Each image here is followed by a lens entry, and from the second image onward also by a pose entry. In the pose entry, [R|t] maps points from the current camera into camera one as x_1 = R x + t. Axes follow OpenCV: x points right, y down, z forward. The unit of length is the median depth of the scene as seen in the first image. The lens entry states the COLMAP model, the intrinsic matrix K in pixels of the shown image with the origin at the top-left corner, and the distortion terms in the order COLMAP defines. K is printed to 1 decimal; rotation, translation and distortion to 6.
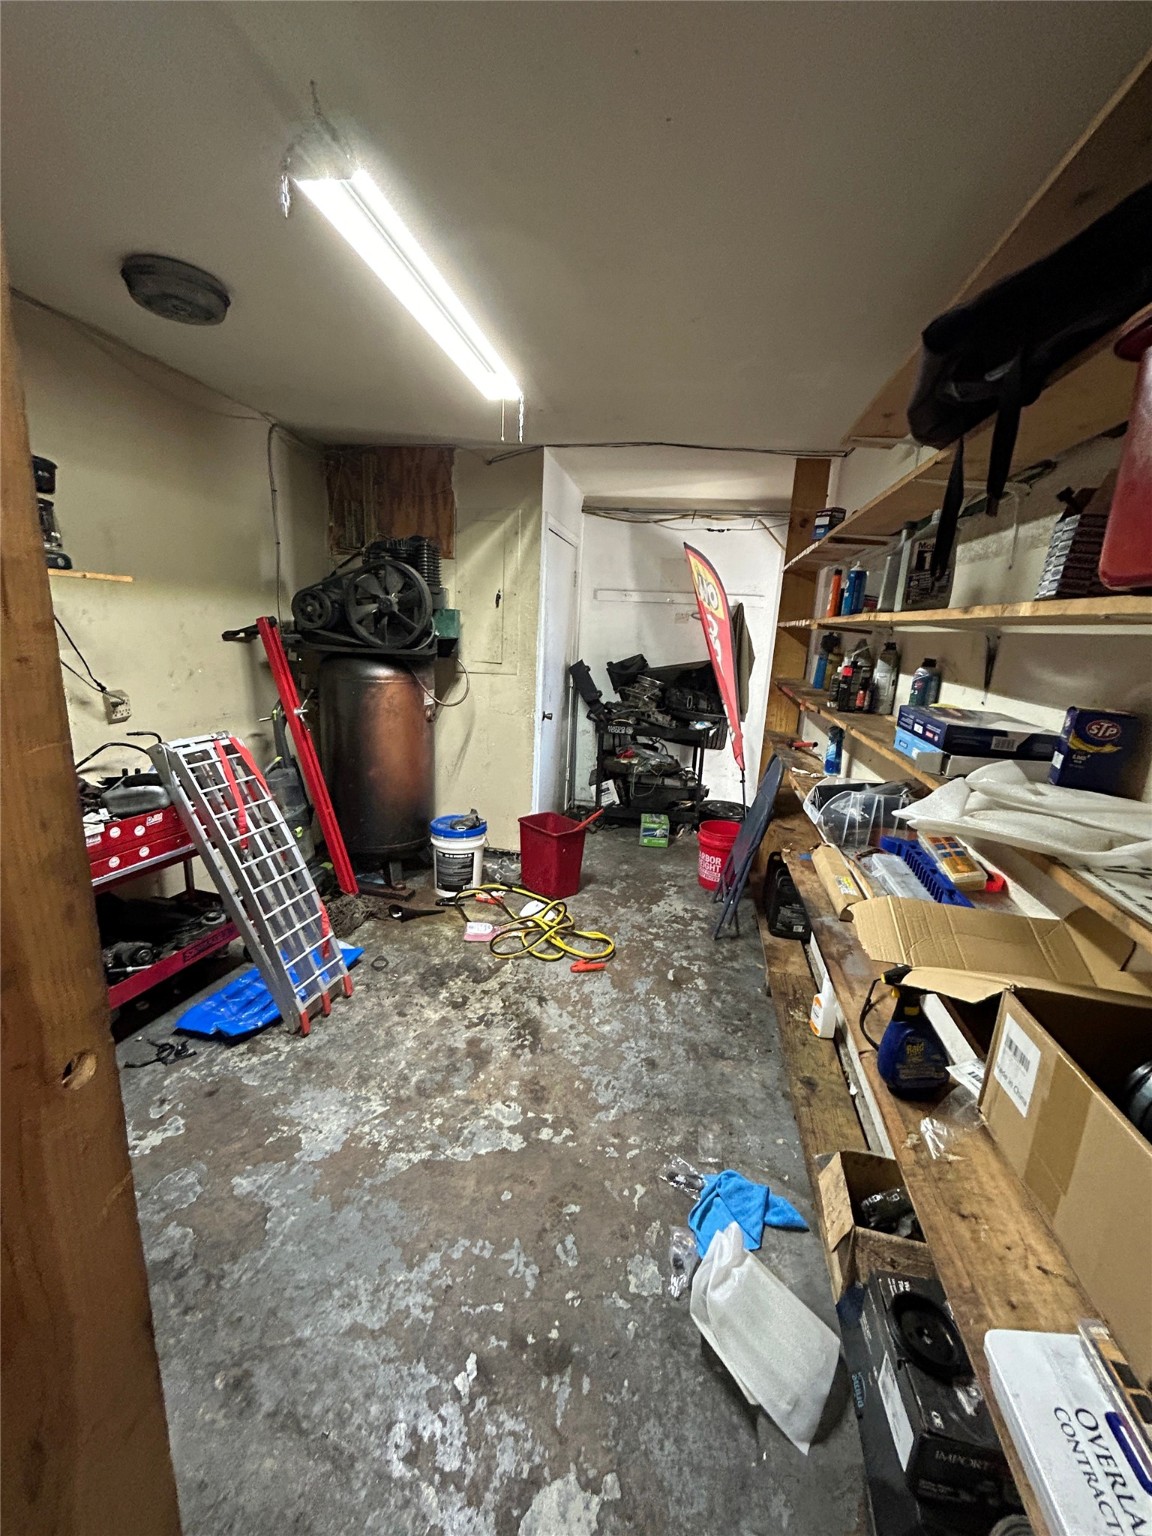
lens RADIAL K [[617.8, 0, 581.4], [0, 617.8, 764.9], [0, 0, 1]] dist [0.001133, 0.000202]
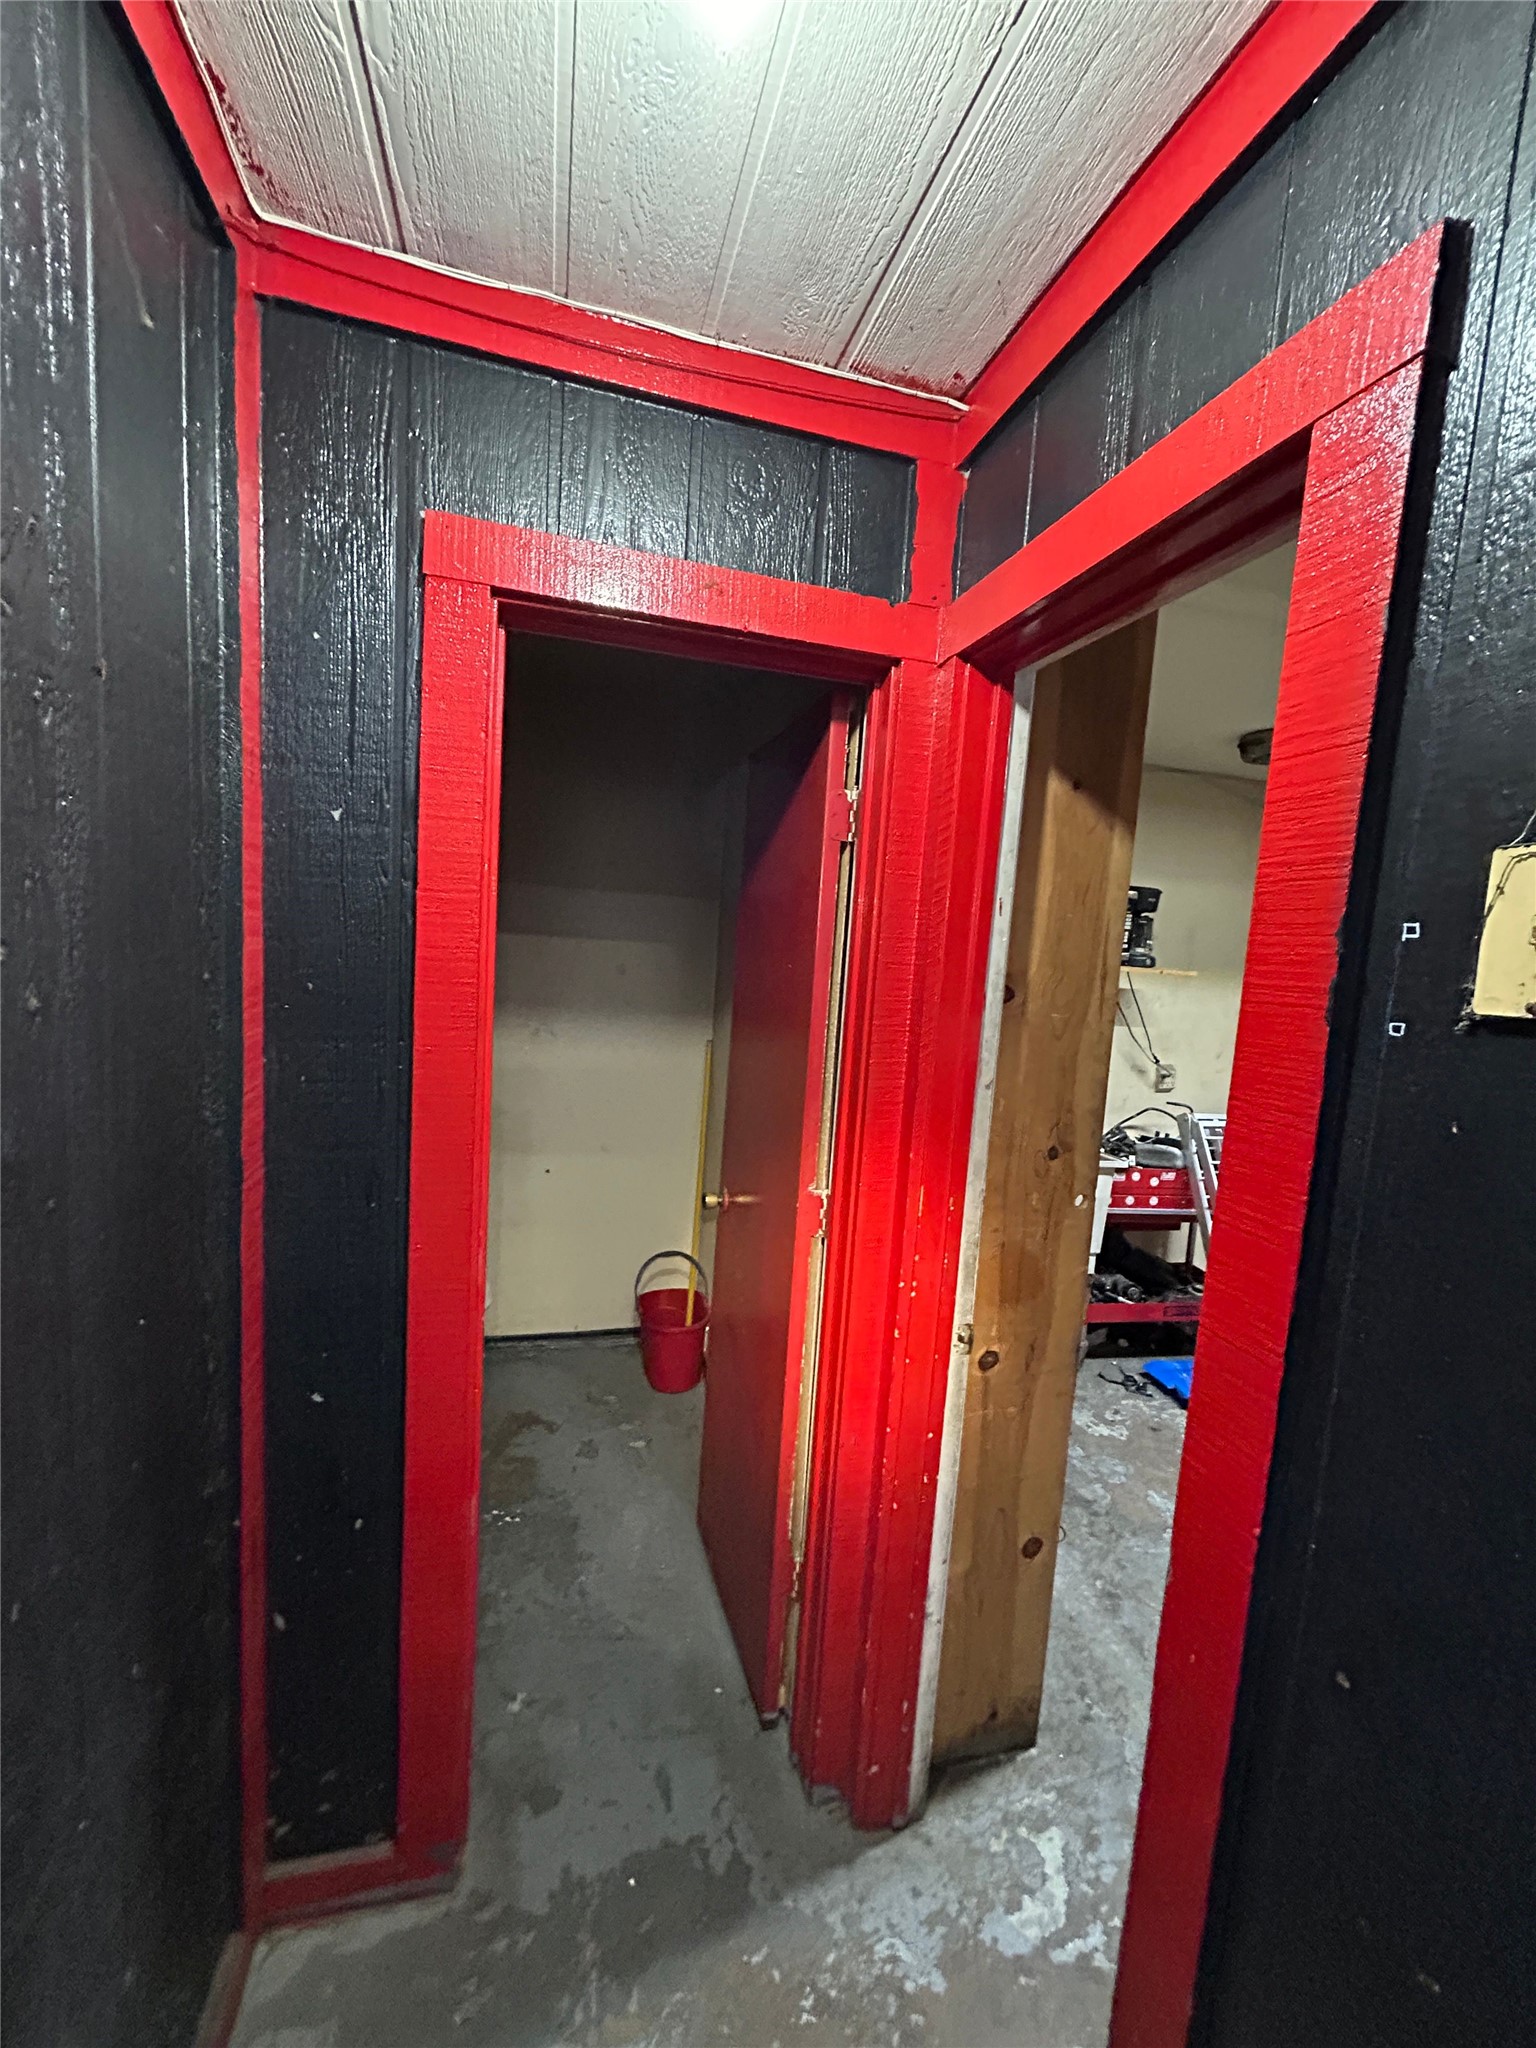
lens RADIAL K [[823.8, 0, 775.1], [0, 823.8, 1019.8], [0, 0, 1]] dist [0.001133, 0.000202]
pose [[0.434885, 0.066962, -0.897993, 0.335858], [-0.248965, 0.967300, -0.048440, 0.061577], [0.865385, 0.244635, 0.437335, -0.358972]]
